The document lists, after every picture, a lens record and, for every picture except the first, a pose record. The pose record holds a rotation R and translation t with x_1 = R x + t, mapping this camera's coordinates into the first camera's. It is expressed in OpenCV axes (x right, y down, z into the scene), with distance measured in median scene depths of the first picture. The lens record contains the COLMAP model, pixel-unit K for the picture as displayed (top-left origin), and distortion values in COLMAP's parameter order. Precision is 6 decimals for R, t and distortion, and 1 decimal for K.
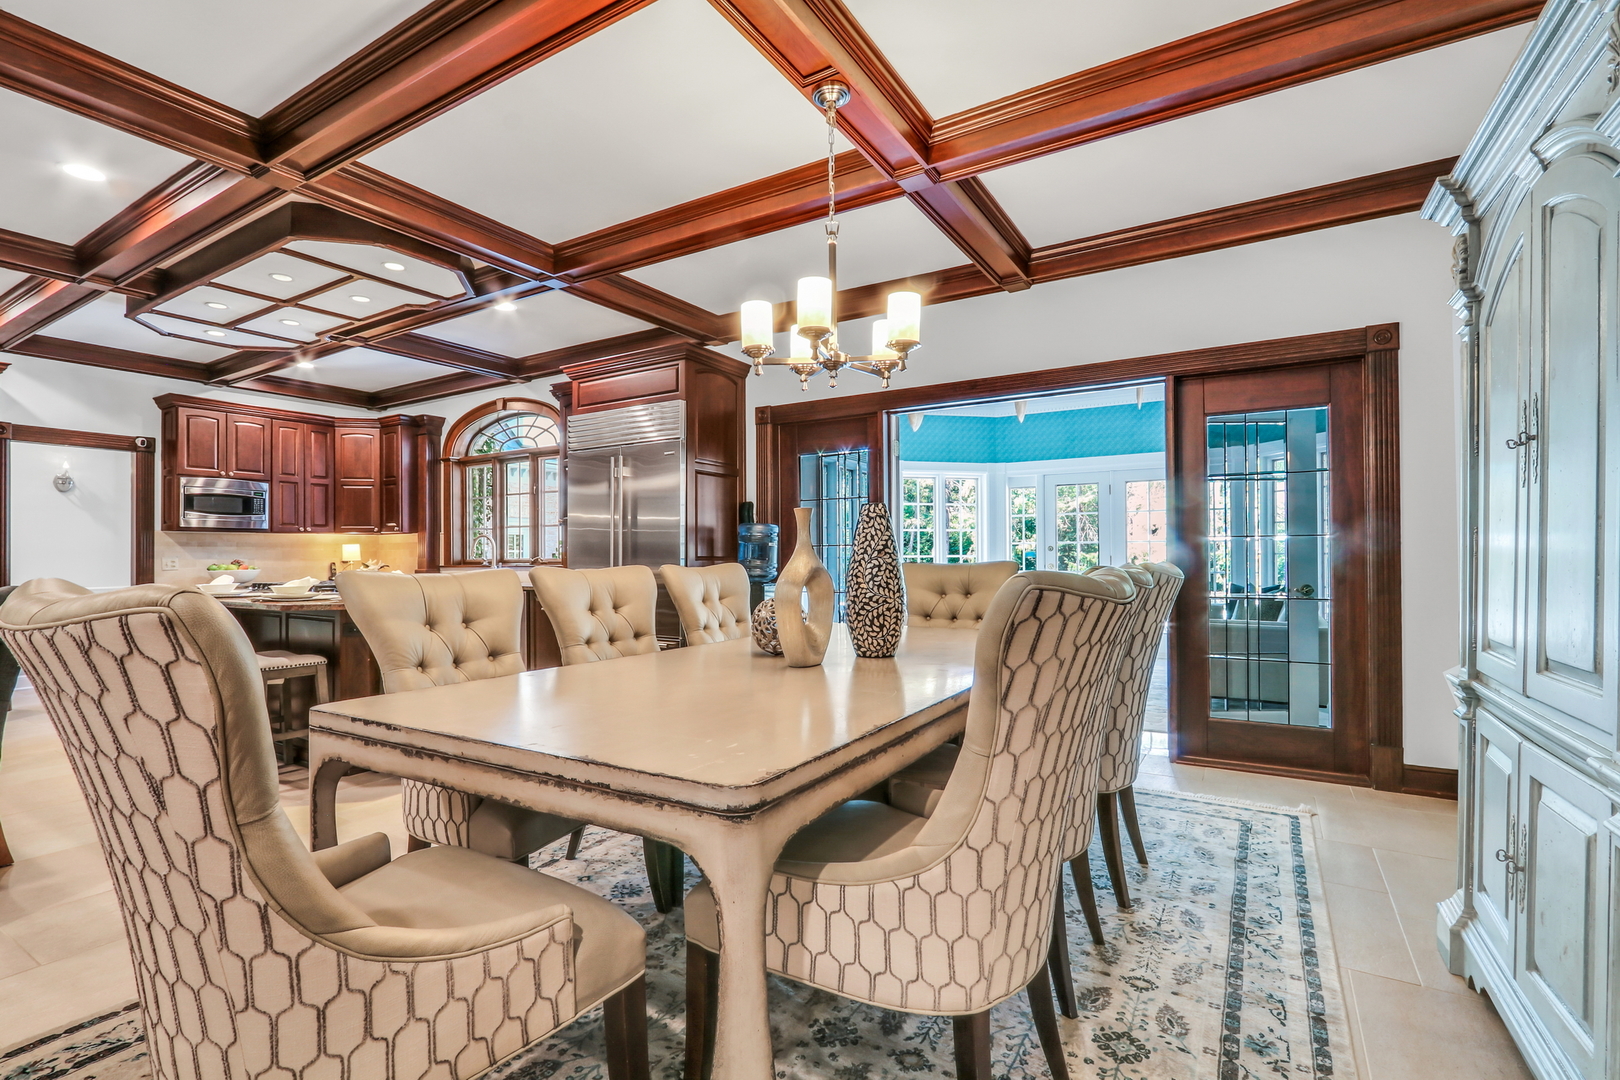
lens RADIAL K [[739.8, 0, 803.6], [0, 739.8, 553.0], [0, 0, 1]] dist [-0.002301, -0.000246]
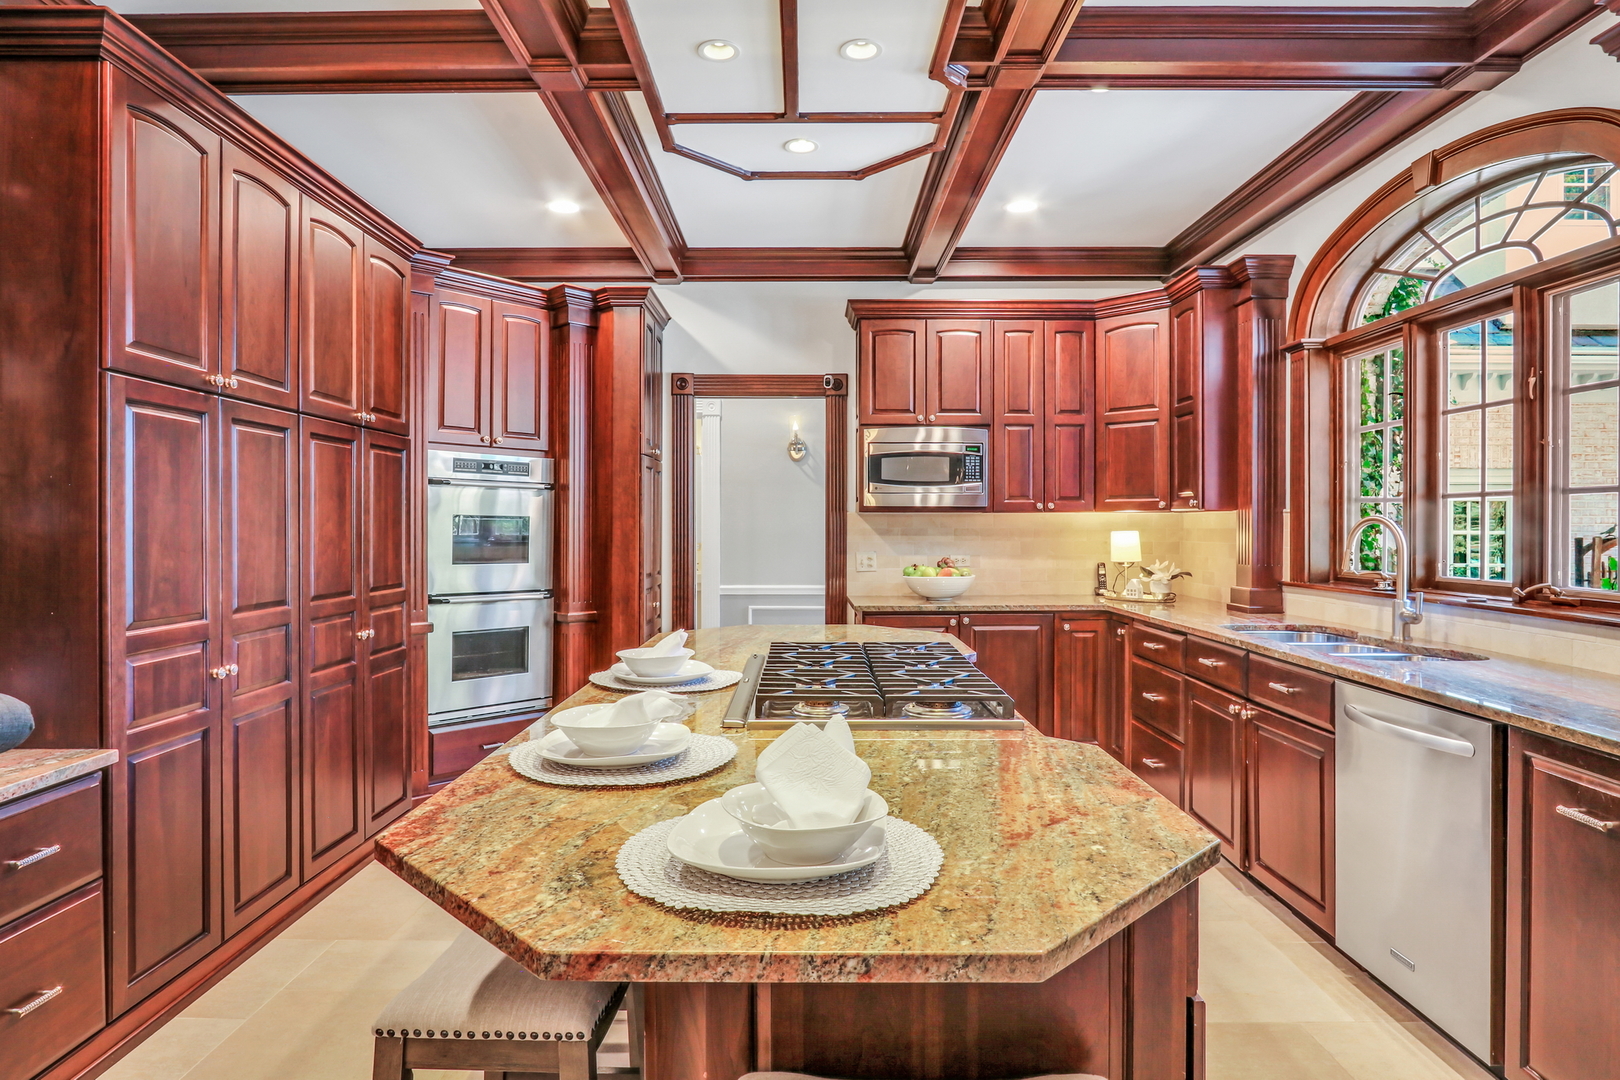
lens RADIAL K [[913.7, 0, 802.5], [0, 913.7, 526.0], [0, 0, 1]] dist [-0.001656, -0.000137]
pose [[0.517234, 0.011410, -0.855768, -0.163827], [-0.002488, 0.999927, 0.011828, -0.023709], [0.855840, -0.003989, 0.517225, 0.460374]]
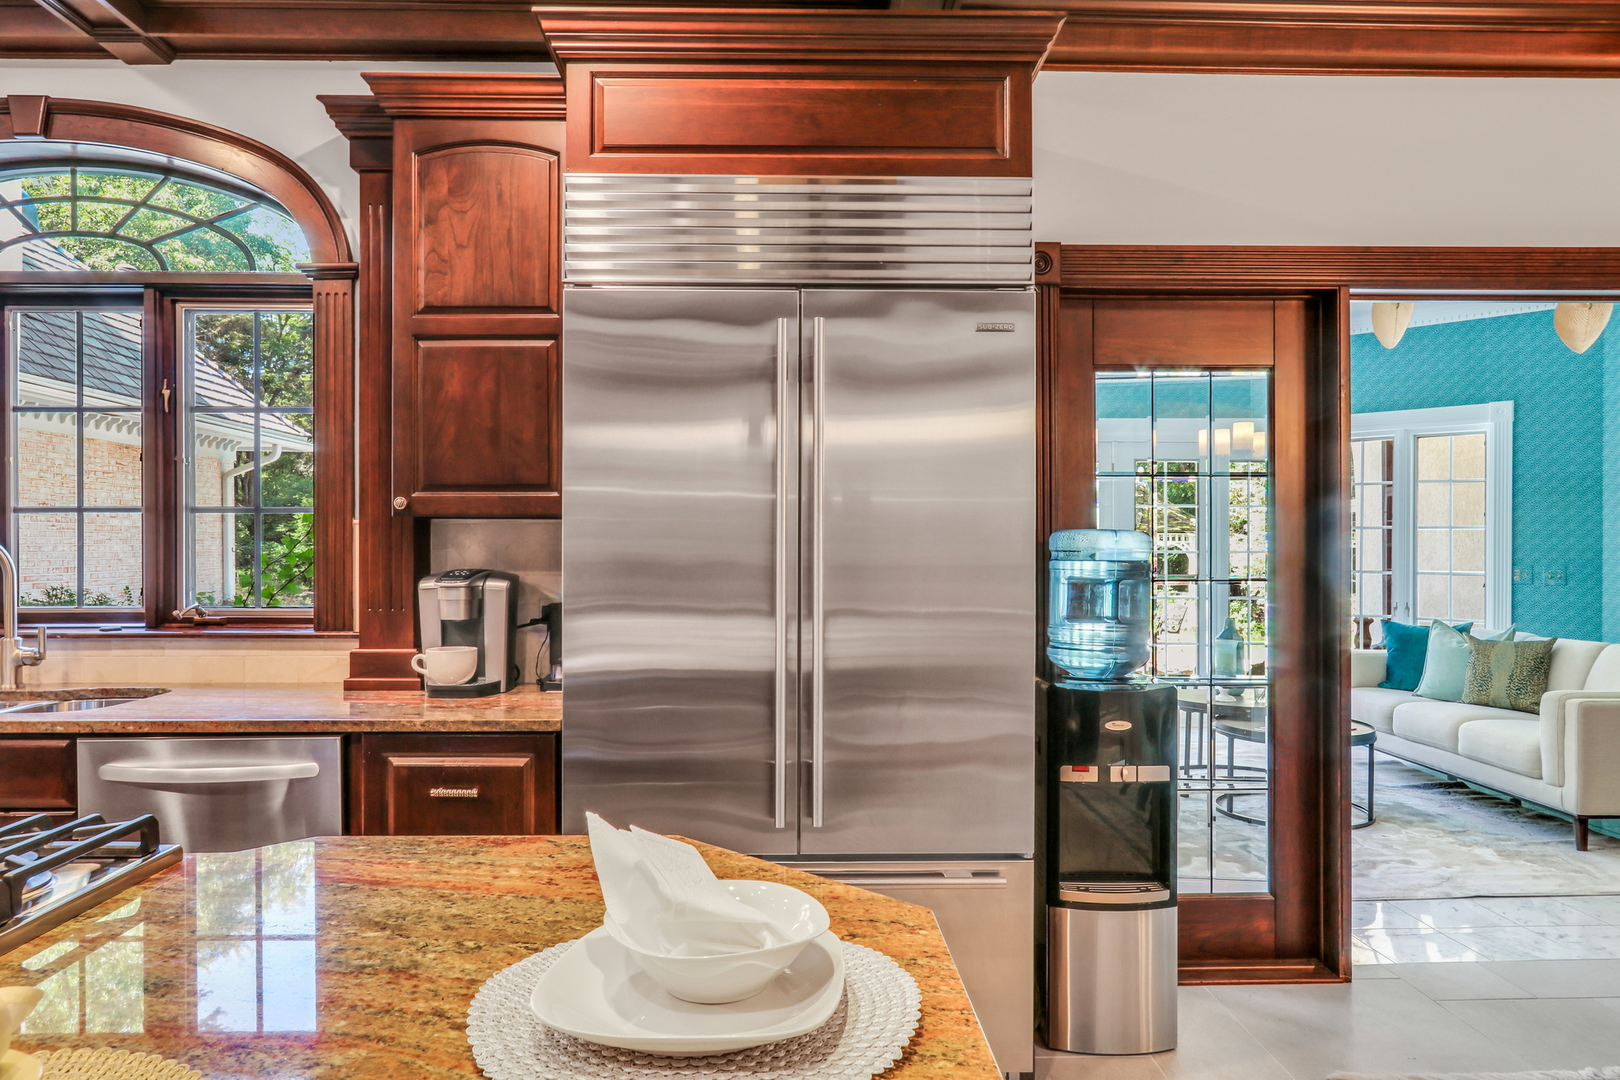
lens RADIAL K [[1073.0, 0, 807.5], [0, 1073.0, 547.5], [0, 0, 1]] dist [0.003791, 0.001264]
pose [[0.843520, 0.004865, 0.537076, -0.358122], [-0.007853, 0.999964, 0.003276, -0.022504], [-0.537040, -0.006981, 0.843528, 0.418808]]
